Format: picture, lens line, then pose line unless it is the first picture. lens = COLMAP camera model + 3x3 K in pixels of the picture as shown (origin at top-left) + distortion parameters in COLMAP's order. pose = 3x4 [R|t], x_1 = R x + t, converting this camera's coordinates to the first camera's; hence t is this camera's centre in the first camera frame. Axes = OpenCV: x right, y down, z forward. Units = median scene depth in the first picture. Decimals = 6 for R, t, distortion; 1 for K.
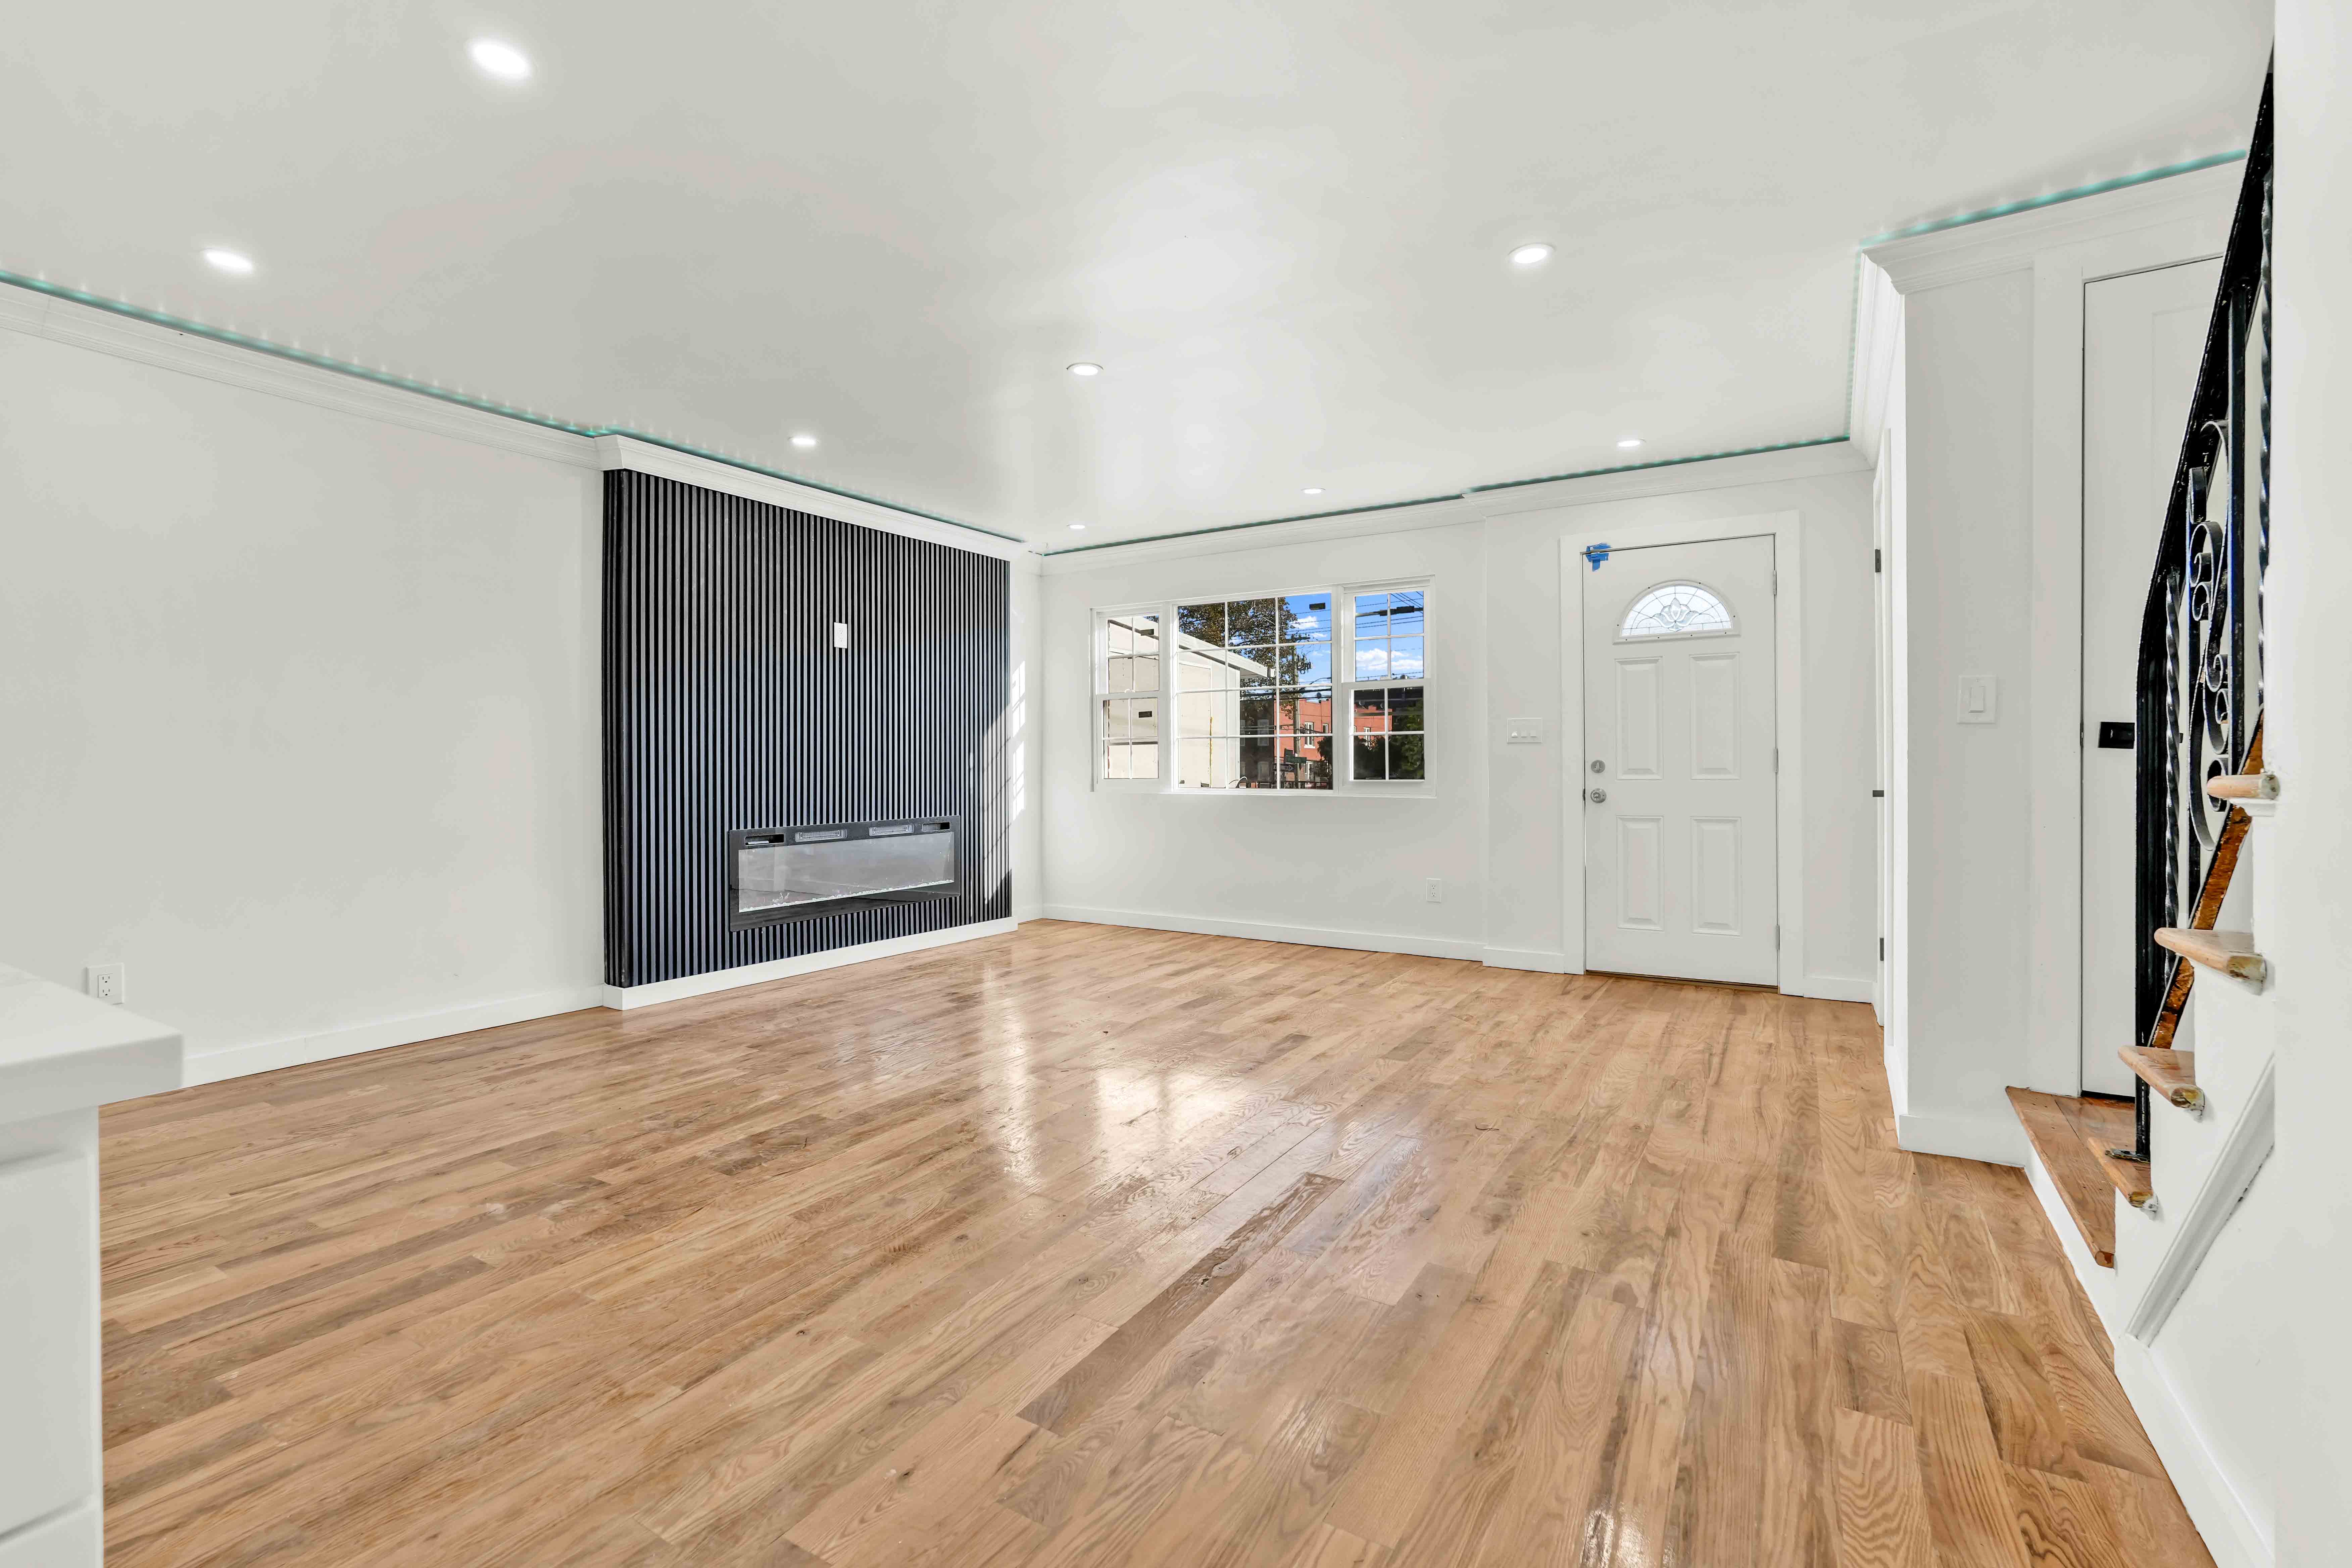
lens RADIAL K [[1045.5, 0, 1176.5], [0, 1045.5, 774.7], [0, 0, 1]] dist [-0.016836, 0.007573]
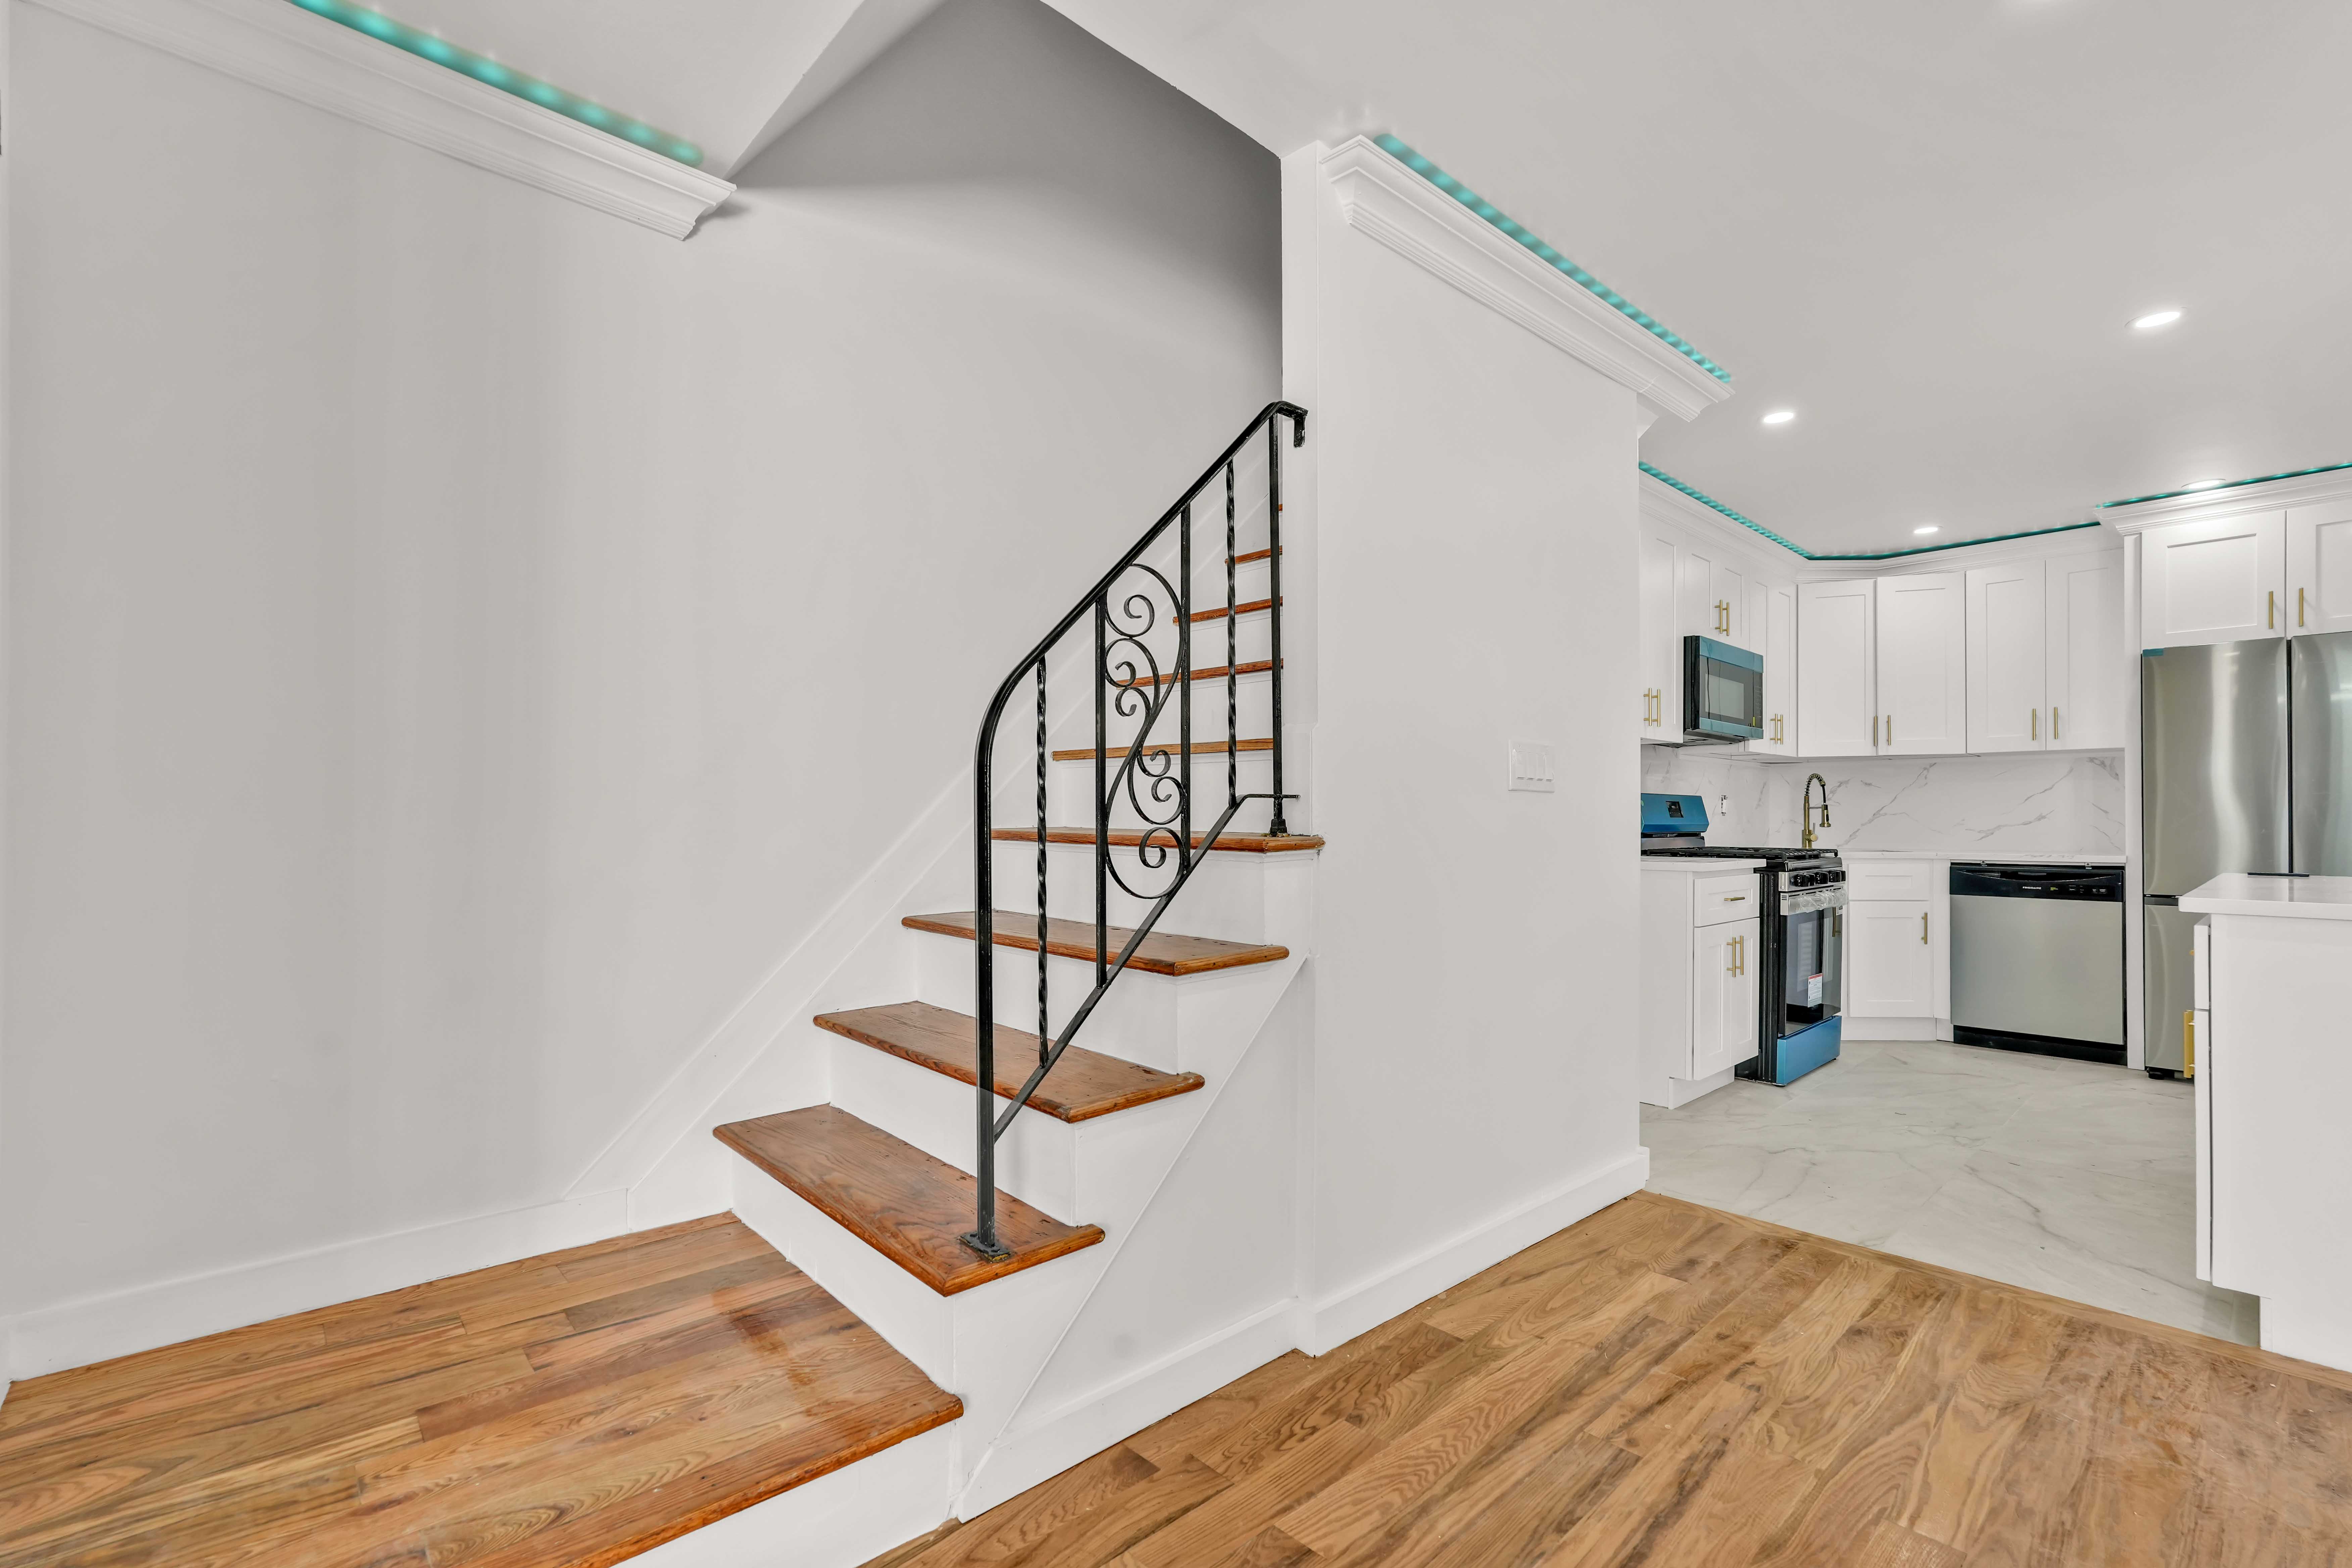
lens RADIAL K [[1045.5, 0, 1202.2], [0, 1045.5, 808.7], [0, 0, 1]] dist [-0.016836, 0.007573]
pose [[-0.963864, -0.001053, 0.266394, 0.256786], [-0.000809, 0.999999, 0.001024, -0.014011], [-0.266395, 0.000772, -0.963864, 0.949360]]
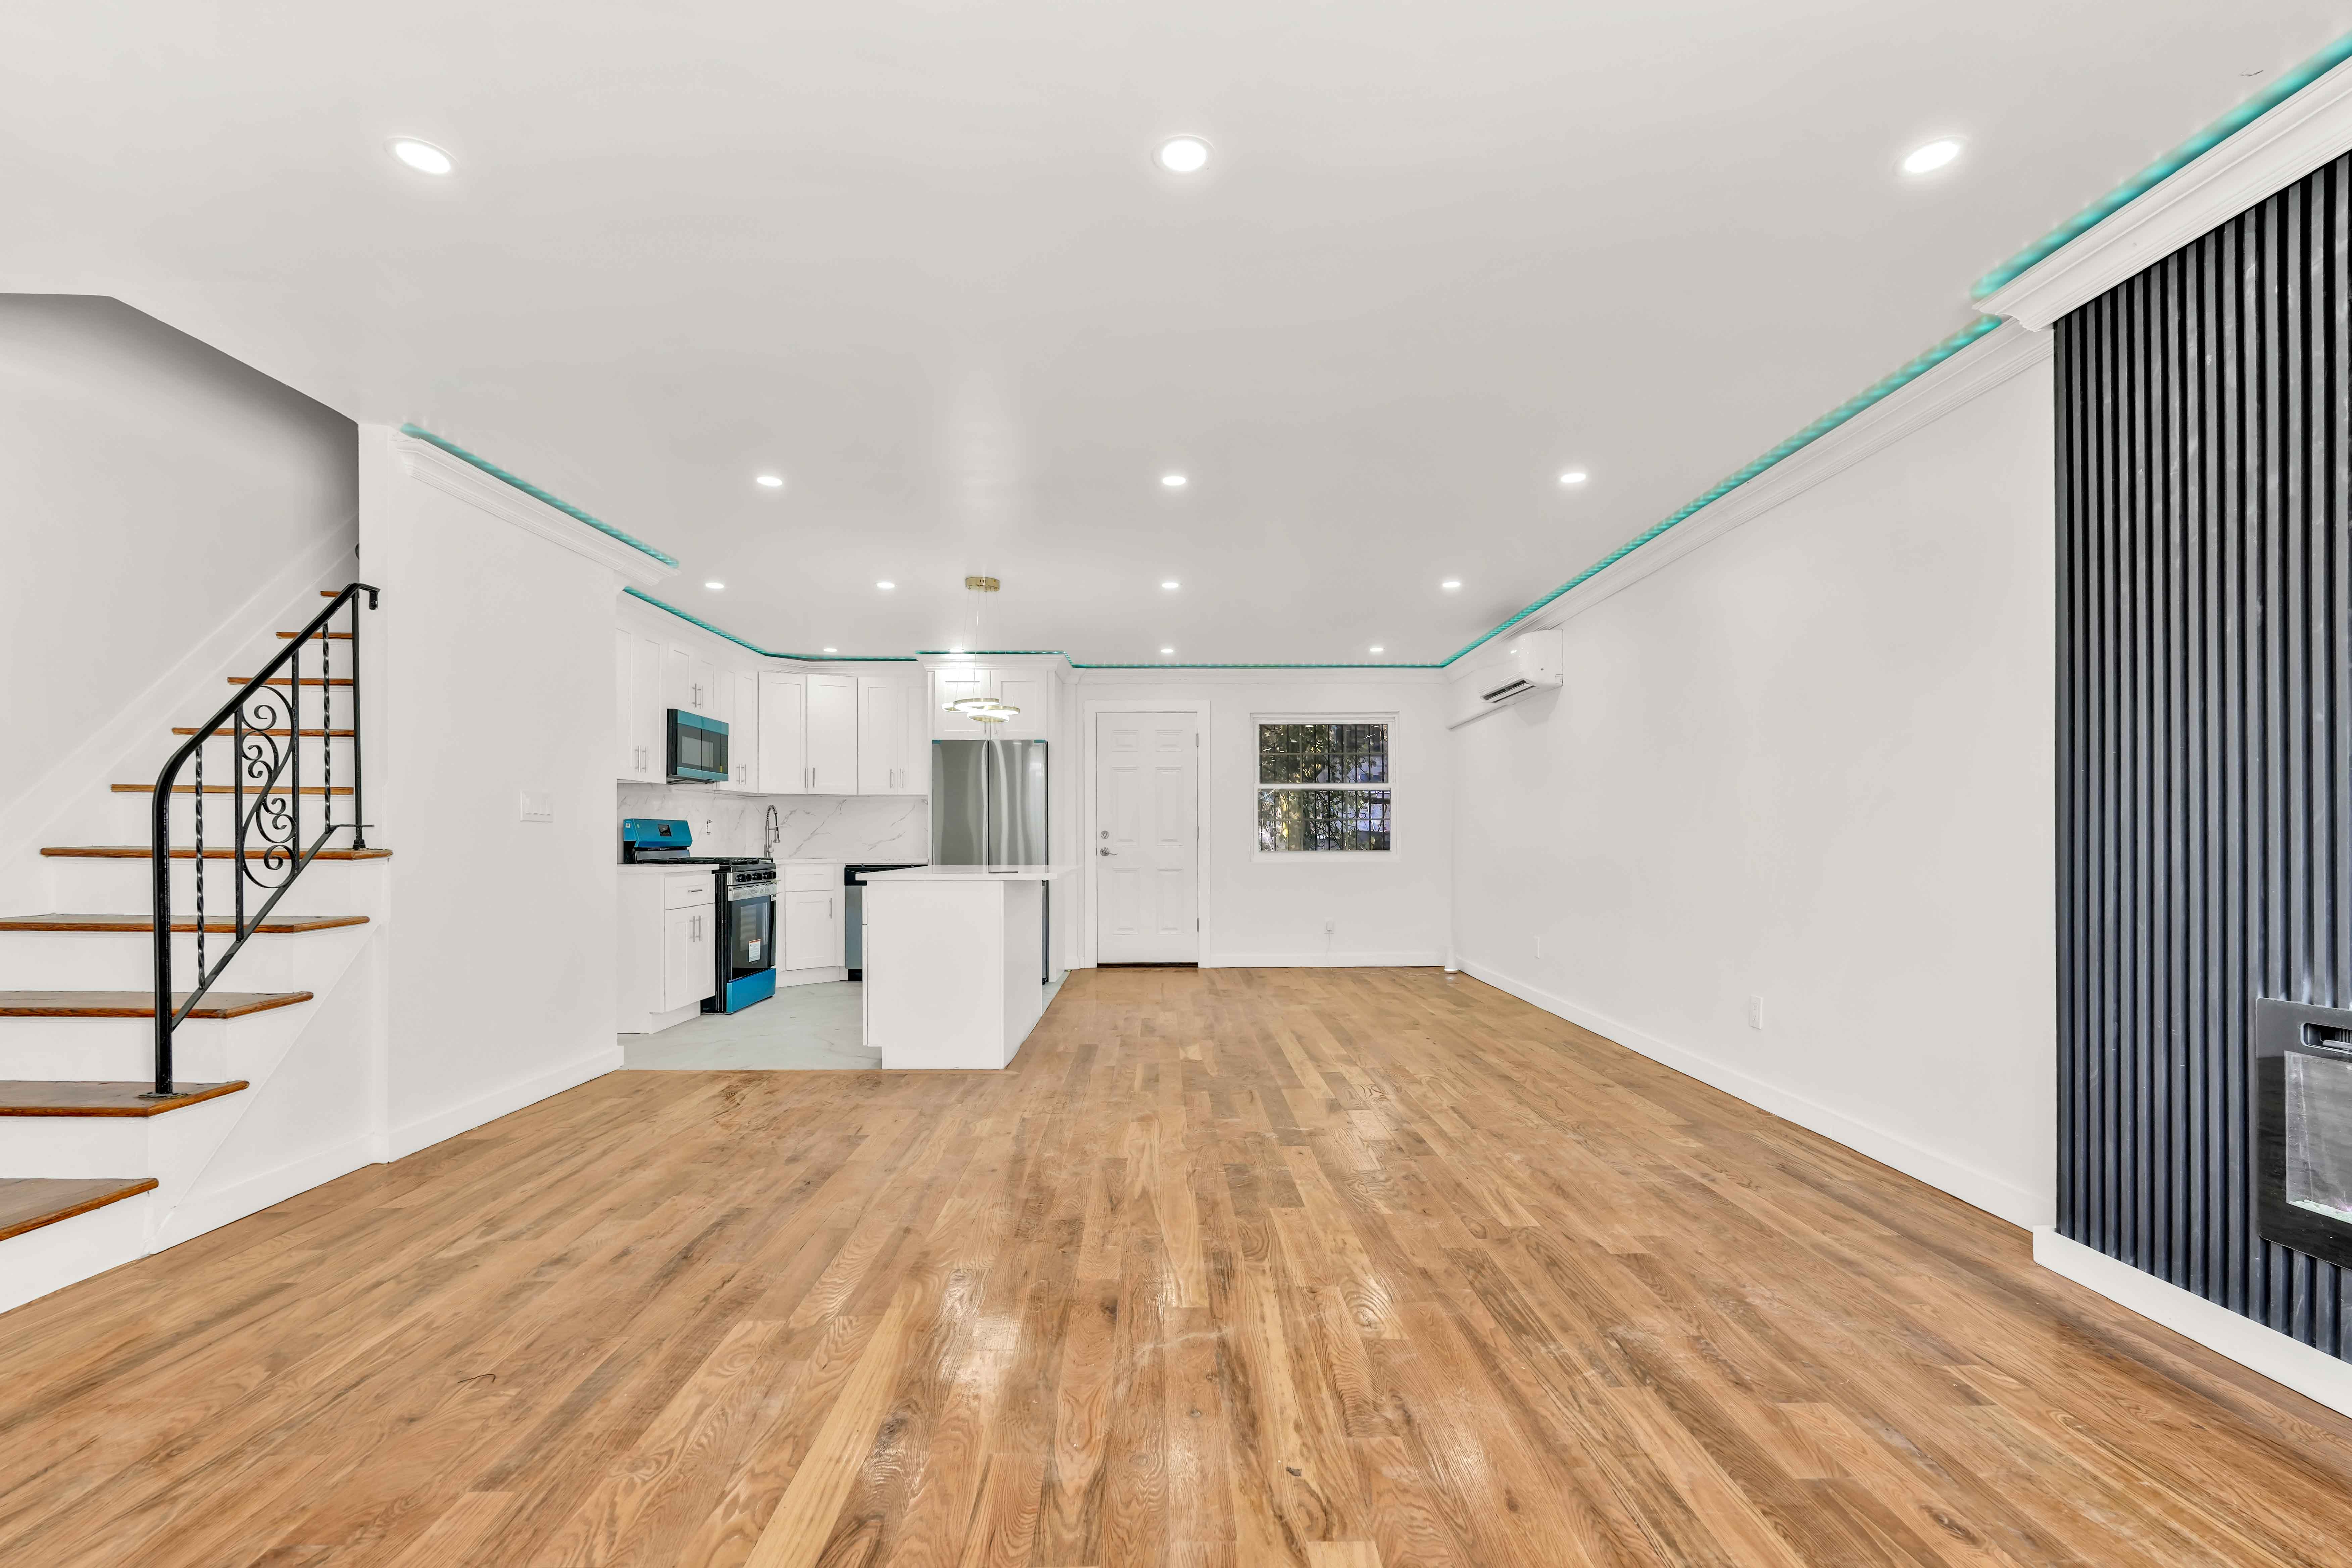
lens RADIAL K [[1045.5, 0, 1175.8], [0, 1045.5, 828.2], [0, 0, 1]] dist [-0.016836, 0.007573]
pose [[-0.847110, -0.002572, -0.531412, 0.241936], [-0.003409, 0.999994, 0.000593, -0.021931], [0.531407, 0.002313, -0.847114, 1.617545]]
